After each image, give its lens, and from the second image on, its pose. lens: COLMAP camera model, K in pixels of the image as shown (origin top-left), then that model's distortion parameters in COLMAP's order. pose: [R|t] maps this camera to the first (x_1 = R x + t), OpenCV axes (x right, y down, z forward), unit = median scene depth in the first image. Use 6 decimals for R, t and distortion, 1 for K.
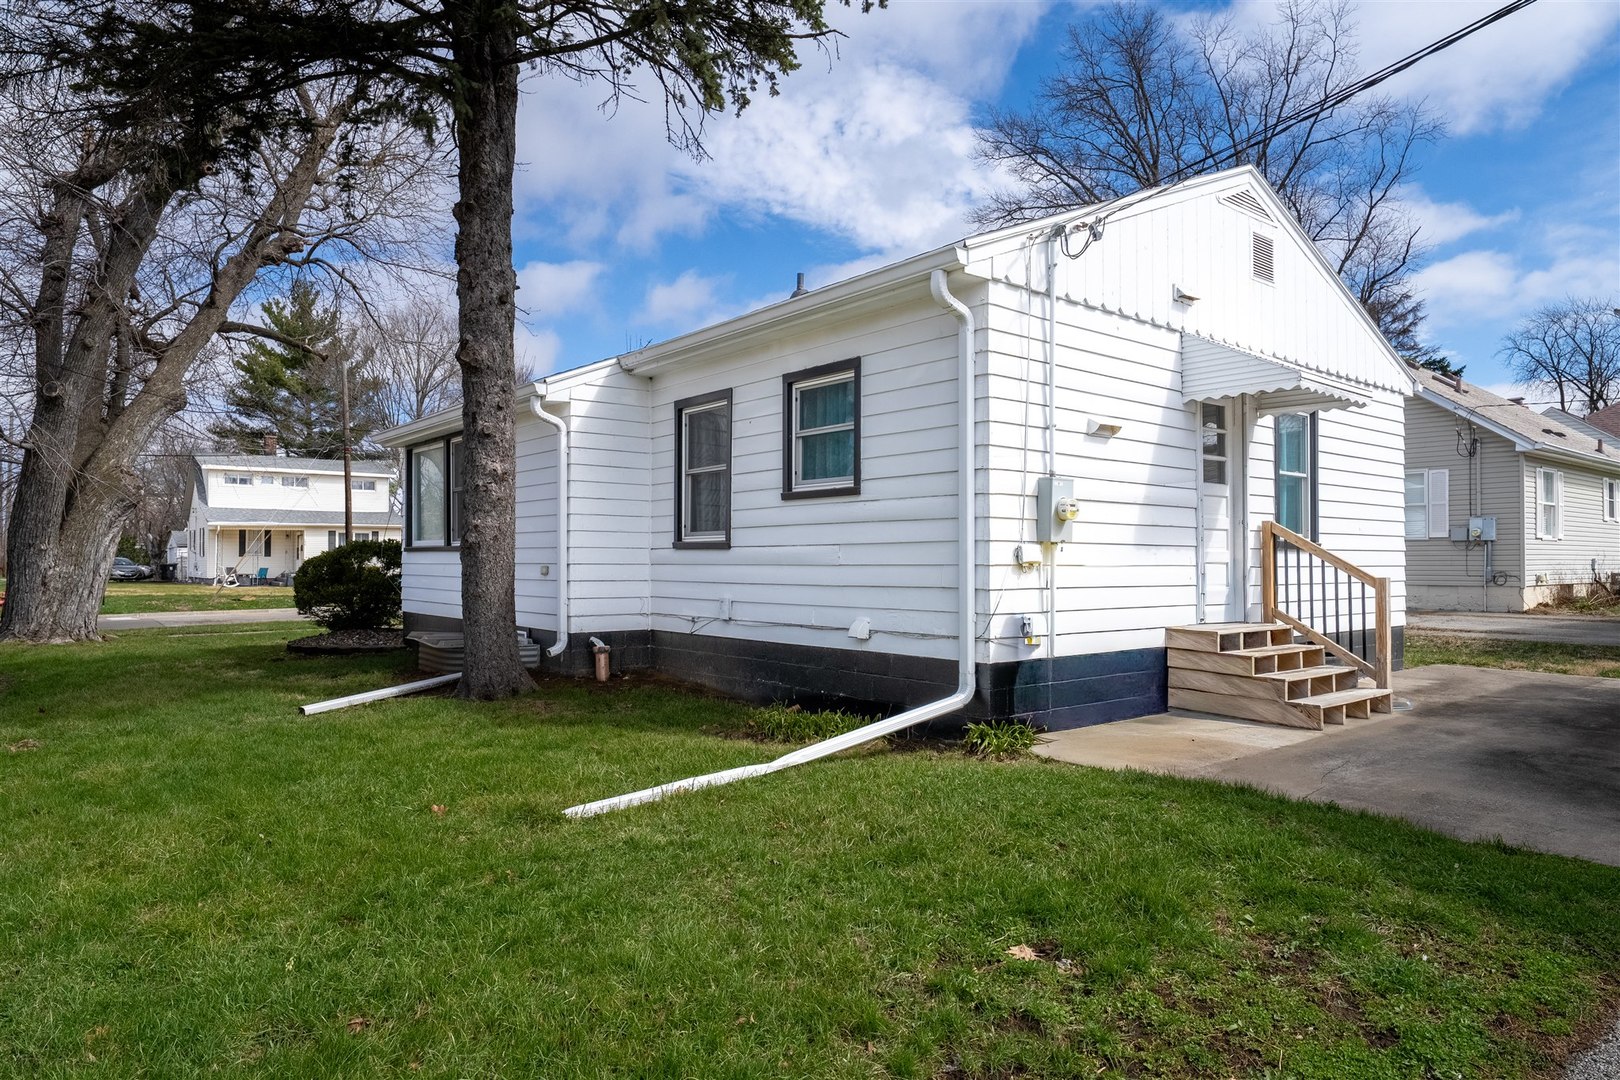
lens RADIAL K [[972.5, 0, 810.0], [0, 972.5, 540.0], [0, 0, 1]] dist [0.000942, 0.000892]
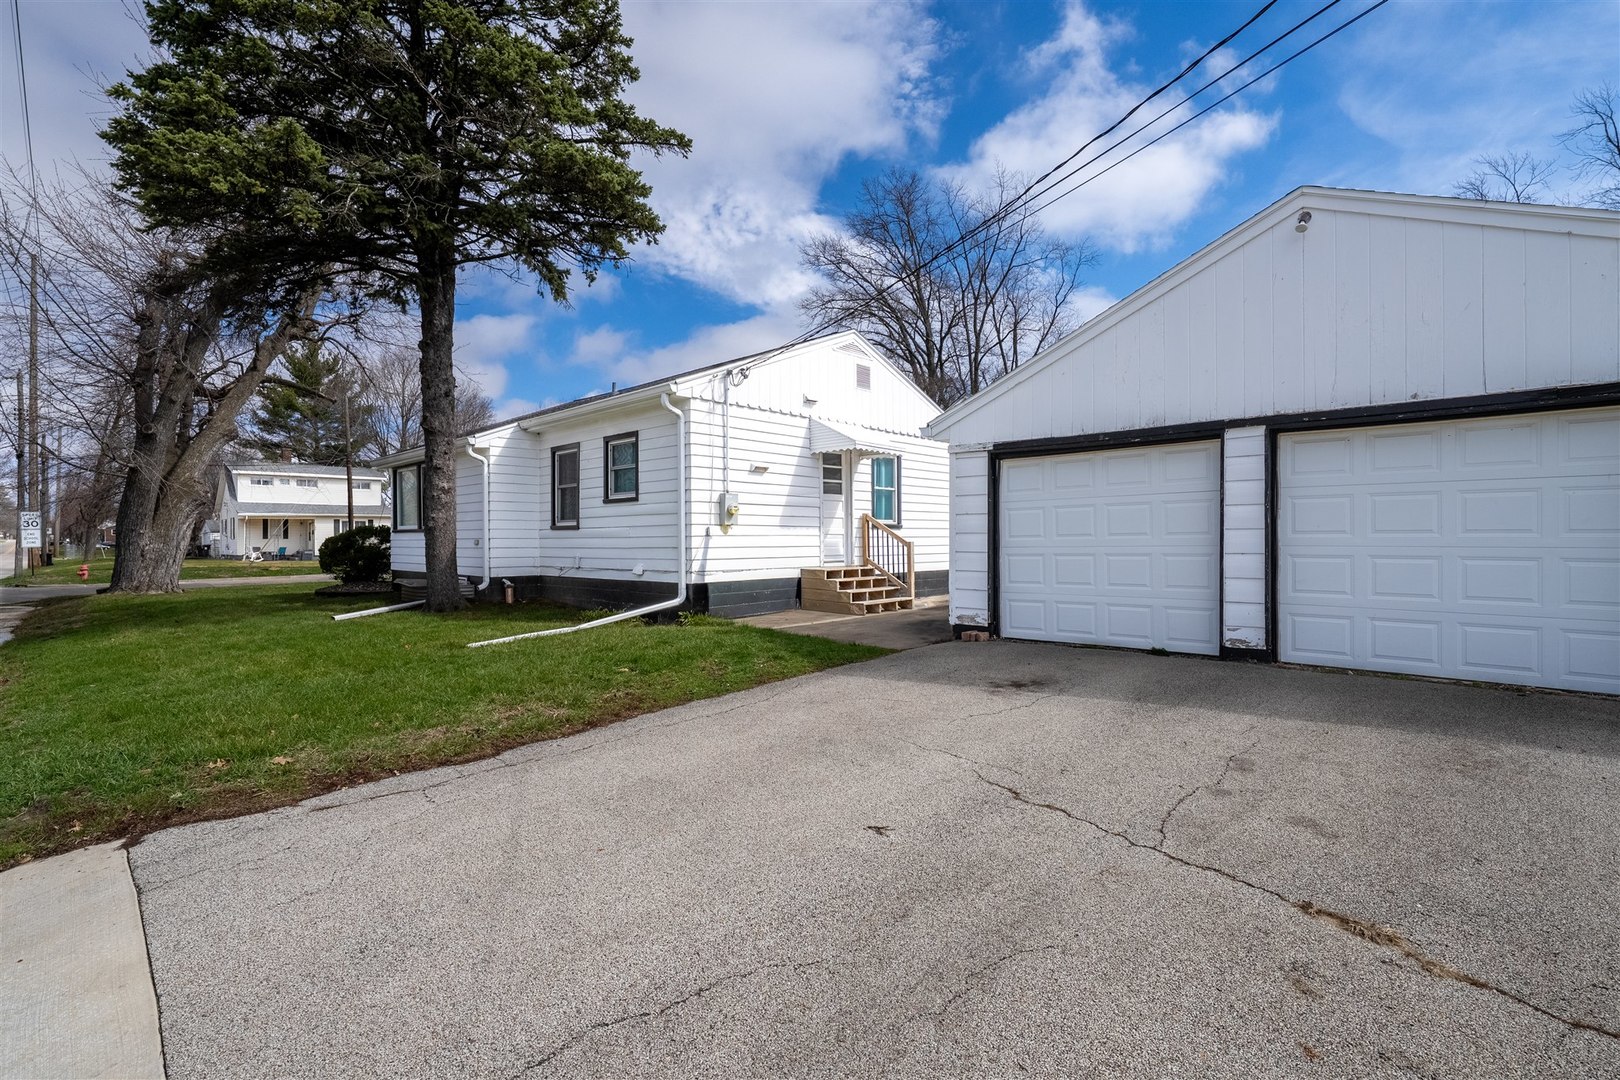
lens RADIAL K [[721.8, 0, 803.4], [0, 721.8, 530.3], [0, 0, 1]] dist [-0.000207, -0.000256]
pose [[0.992712, -0.005709, 0.120377, 0.175538], [0.004704, 0.999952, 0.008626, 0.001055], [-0.120420, -0.007997, 0.992691, -0.410328]]
